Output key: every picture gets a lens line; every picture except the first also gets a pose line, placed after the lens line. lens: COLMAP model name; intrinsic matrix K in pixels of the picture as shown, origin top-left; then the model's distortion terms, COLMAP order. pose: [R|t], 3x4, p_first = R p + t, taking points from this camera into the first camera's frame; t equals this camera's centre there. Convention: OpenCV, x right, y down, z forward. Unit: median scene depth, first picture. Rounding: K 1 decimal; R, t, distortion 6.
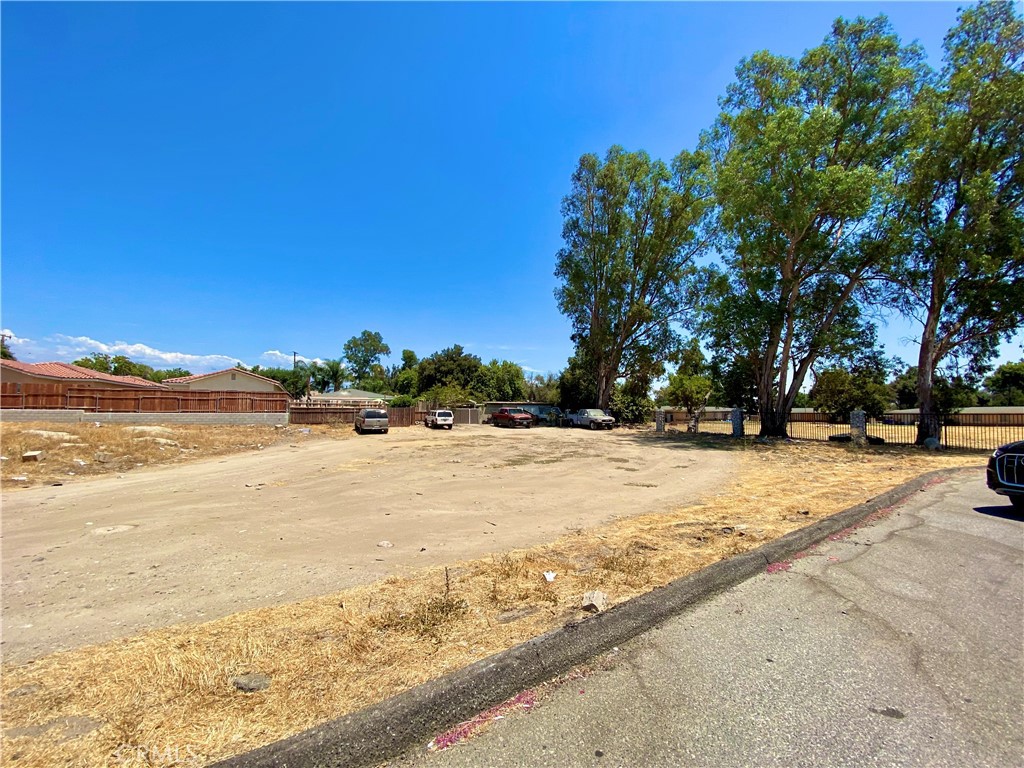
lens RADIAL K [[409.0, 0, 513.8], [0, 409.0, 385.7], [0, 0, 1]] dist [0.020868, -0.020496]
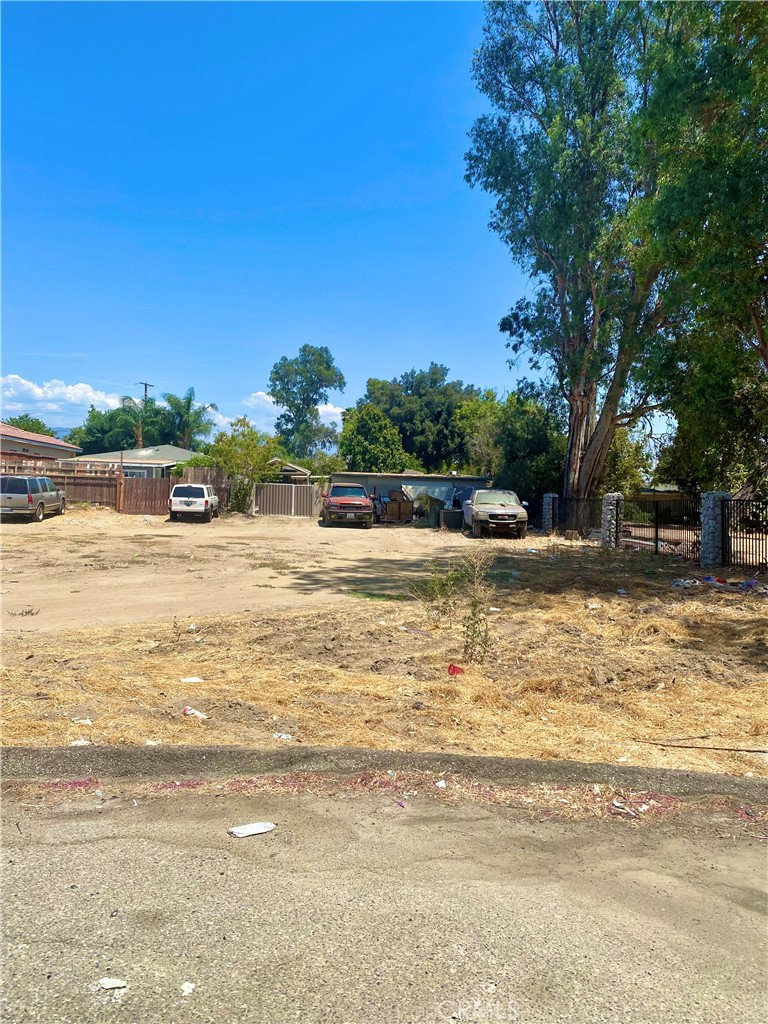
lens RADIAL K [[772.9, 0, 389.4], [0, 772.9, 513.2], [0, 0, 1]] dist [0.010738, -0.002932]
pose [[0.937469, 0.038140, -0.345974, 0.418567], [-0.010806, 0.996689, 0.080592, 0.019703], [0.347902, -0.071814, 0.934776, 0.229751]]
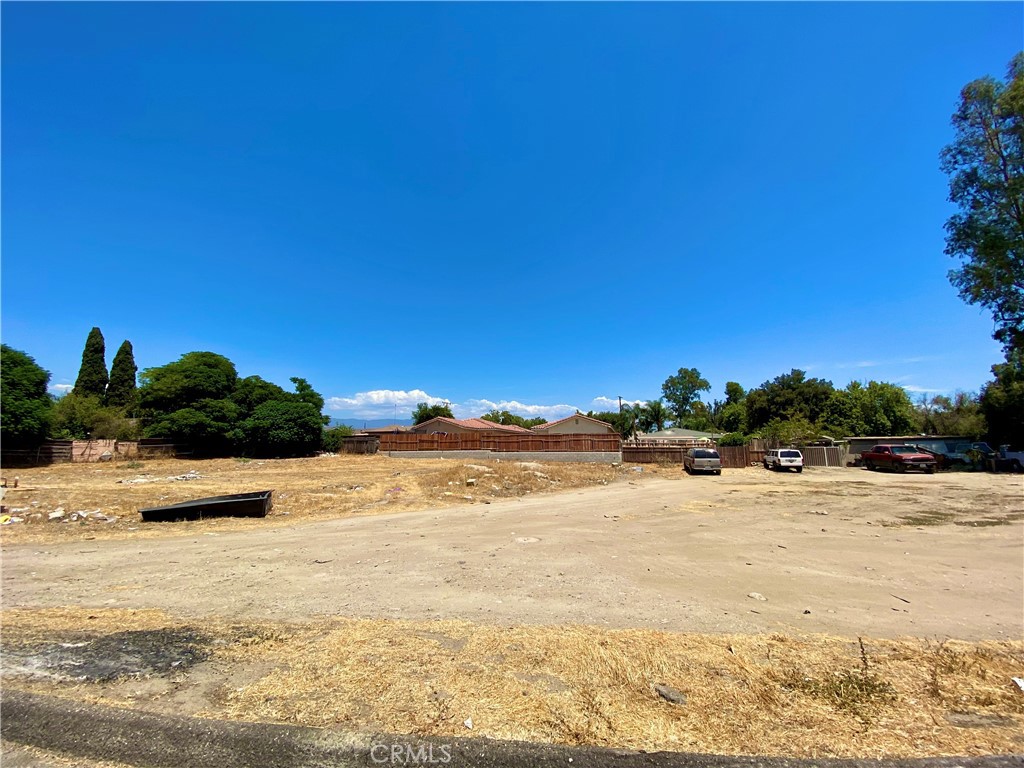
lens RADIAL K [[409.0, 0, 513.8], [0, 409.0, 385.7], [0, 0, 1]] dist [0.020868, -0.020496]
pose [[0.735707, -0.110890, -0.668161, -0.006590], [0.047885, 0.992554, -0.112001, -0.001869], [0.675605, 0.050405, 0.735538, -0.013198]]
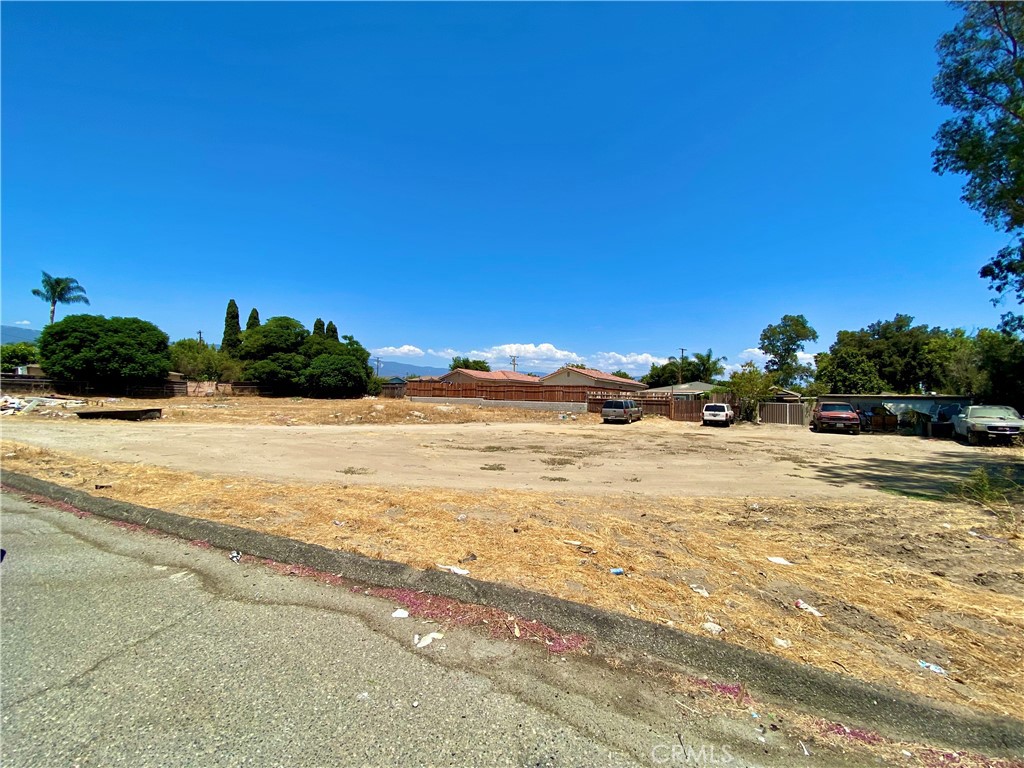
lens RADIAL K [[409.0, 0, 513.8], [0, 409.0, 385.7], [0, 0, 1]] dist [0.020868, -0.020496]
pose [[0.502054, -0.019964, -0.864606, 0.375483], [0.025730, 0.999636, -0.008141, 0.023382], [0.864453, -0.018159, 0.502385, 0.259621]]
